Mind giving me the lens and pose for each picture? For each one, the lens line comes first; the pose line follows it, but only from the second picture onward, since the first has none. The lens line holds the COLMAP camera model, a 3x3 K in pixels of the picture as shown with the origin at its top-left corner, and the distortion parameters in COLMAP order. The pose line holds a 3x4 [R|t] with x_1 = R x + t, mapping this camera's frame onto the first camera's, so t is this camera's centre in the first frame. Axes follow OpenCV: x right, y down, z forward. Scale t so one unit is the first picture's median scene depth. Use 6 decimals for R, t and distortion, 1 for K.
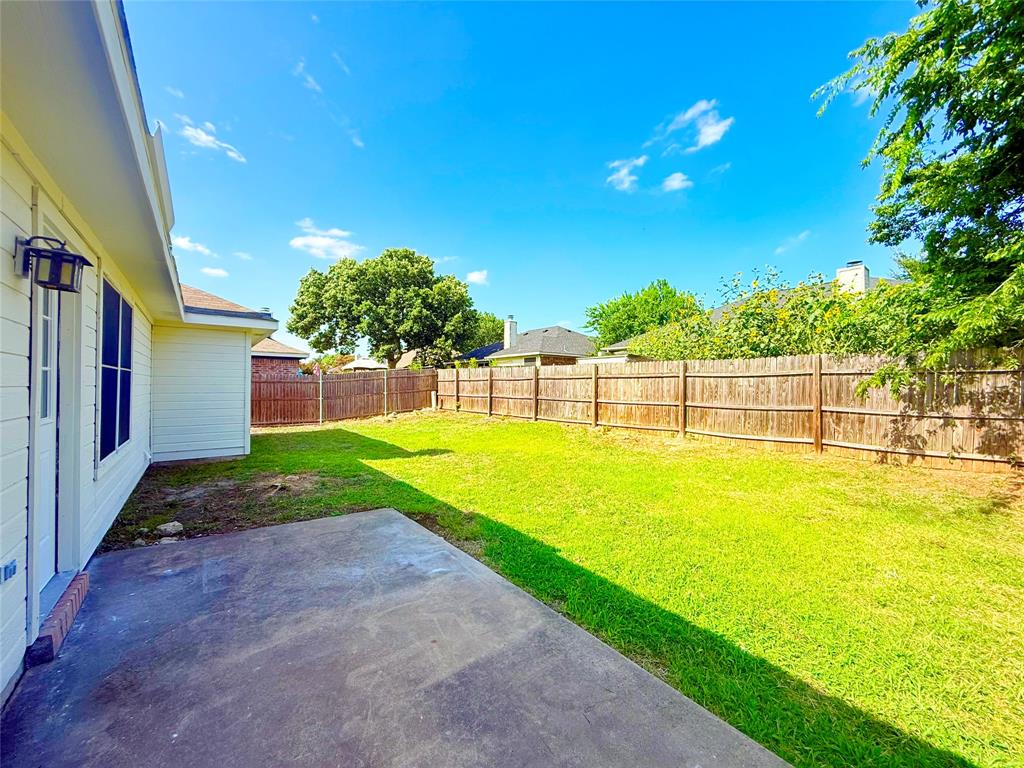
lens RADIAL K [[407.1, 0, 510.2], [0, 407.1, 383.3], [0, 0, 1]] dist [-0.000968, 0.000584]
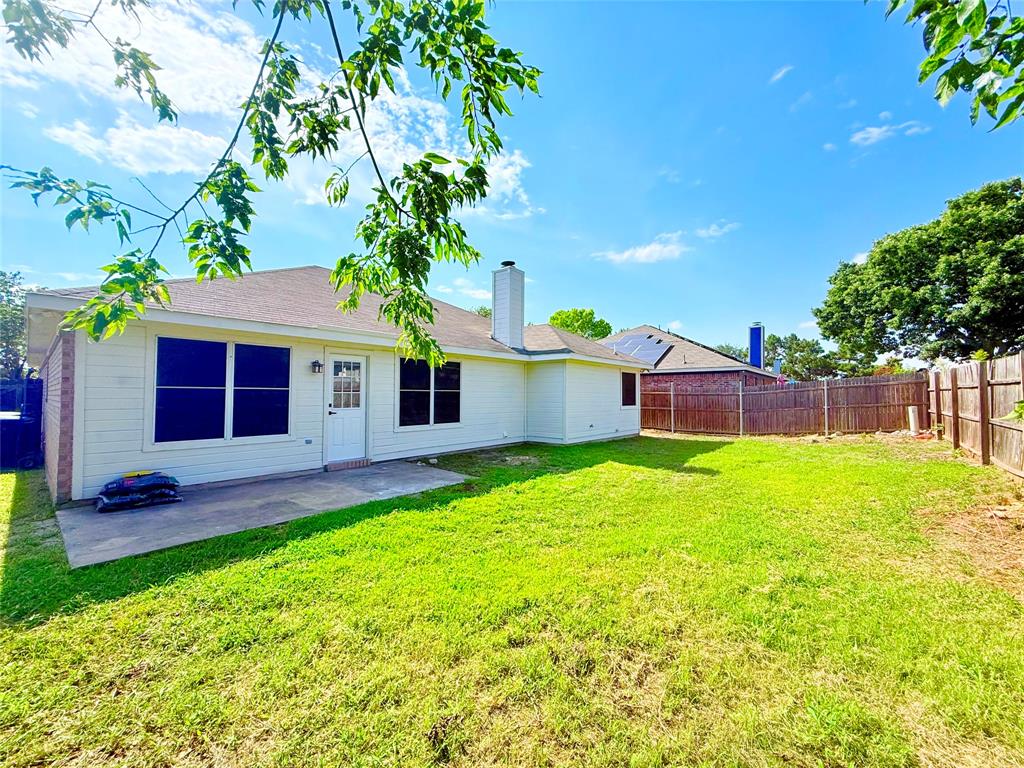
lens RADIAL K [[407.1, 0, 510.2], [0, 407.1, 383.3], [0, 0, 1]] dist [-0.000968, 0.000584]
pose [[0.210231, -0.035170, -0.977019, 0.328888], [0.004471, 0.999377, -0.035013, 0.002290], [0.977641, 0.002992, 0.210258, 0.211213]]
